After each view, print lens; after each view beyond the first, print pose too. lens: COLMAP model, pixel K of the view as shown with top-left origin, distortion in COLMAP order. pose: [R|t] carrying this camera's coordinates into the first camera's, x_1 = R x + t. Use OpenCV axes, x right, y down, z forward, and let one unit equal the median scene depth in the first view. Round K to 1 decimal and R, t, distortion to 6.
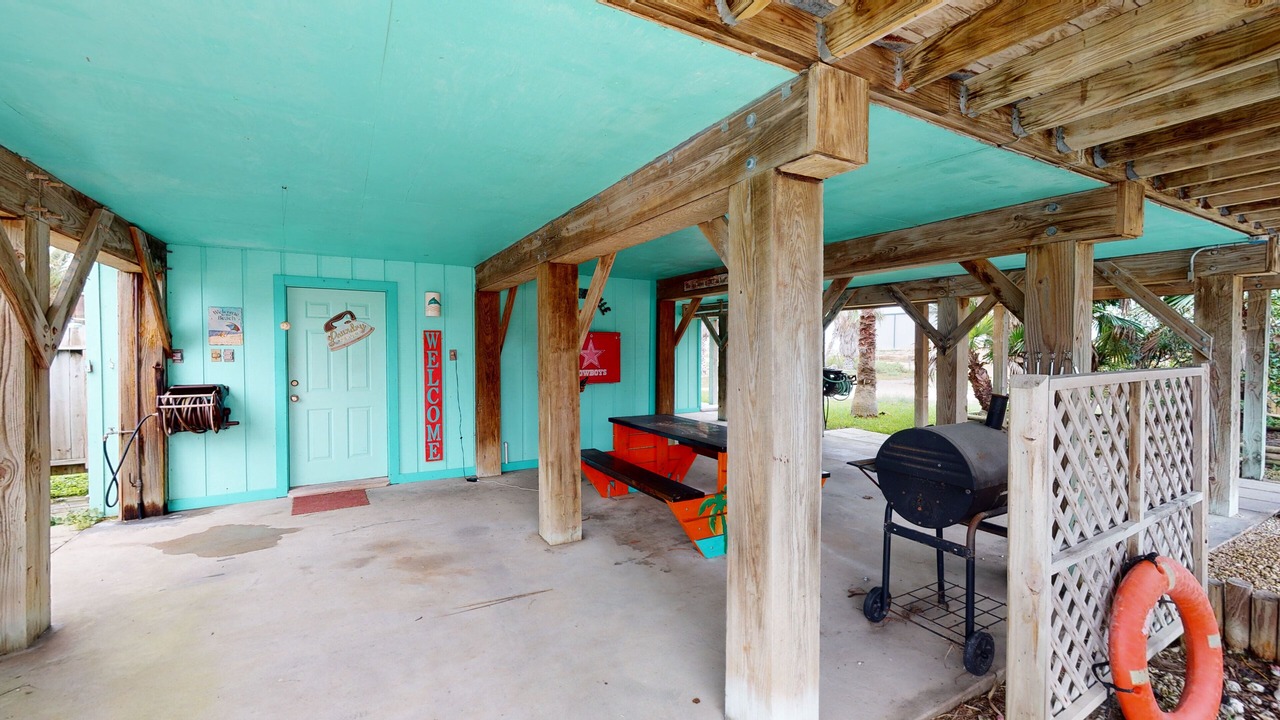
lens RADIAL K [[529.9, 0, 641.9], [0, 529.9, 362.0], [0, 0, 1]] dist [-0.000640, -0.000295]
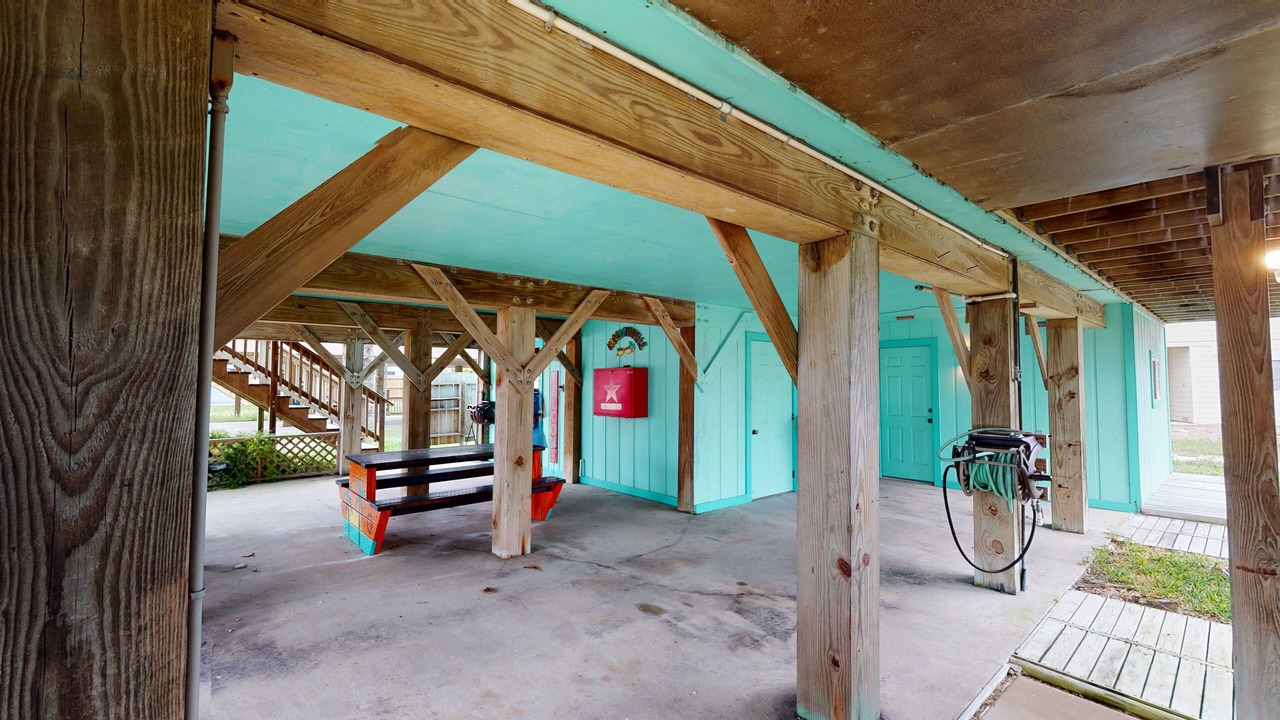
lens RADIAL K [[529.9, 0, 641.9], [0, 529.9, 362.0], [0, 0, 1]] dist [-0.000640, -0.000295]
pose [[0.203757, -0.042338, -0.978106, 0.959161], [-0.025285, 0.998504, -0.048488, -0.019234], [0.978695, 0.034611, 0.202382, 0.844959]]
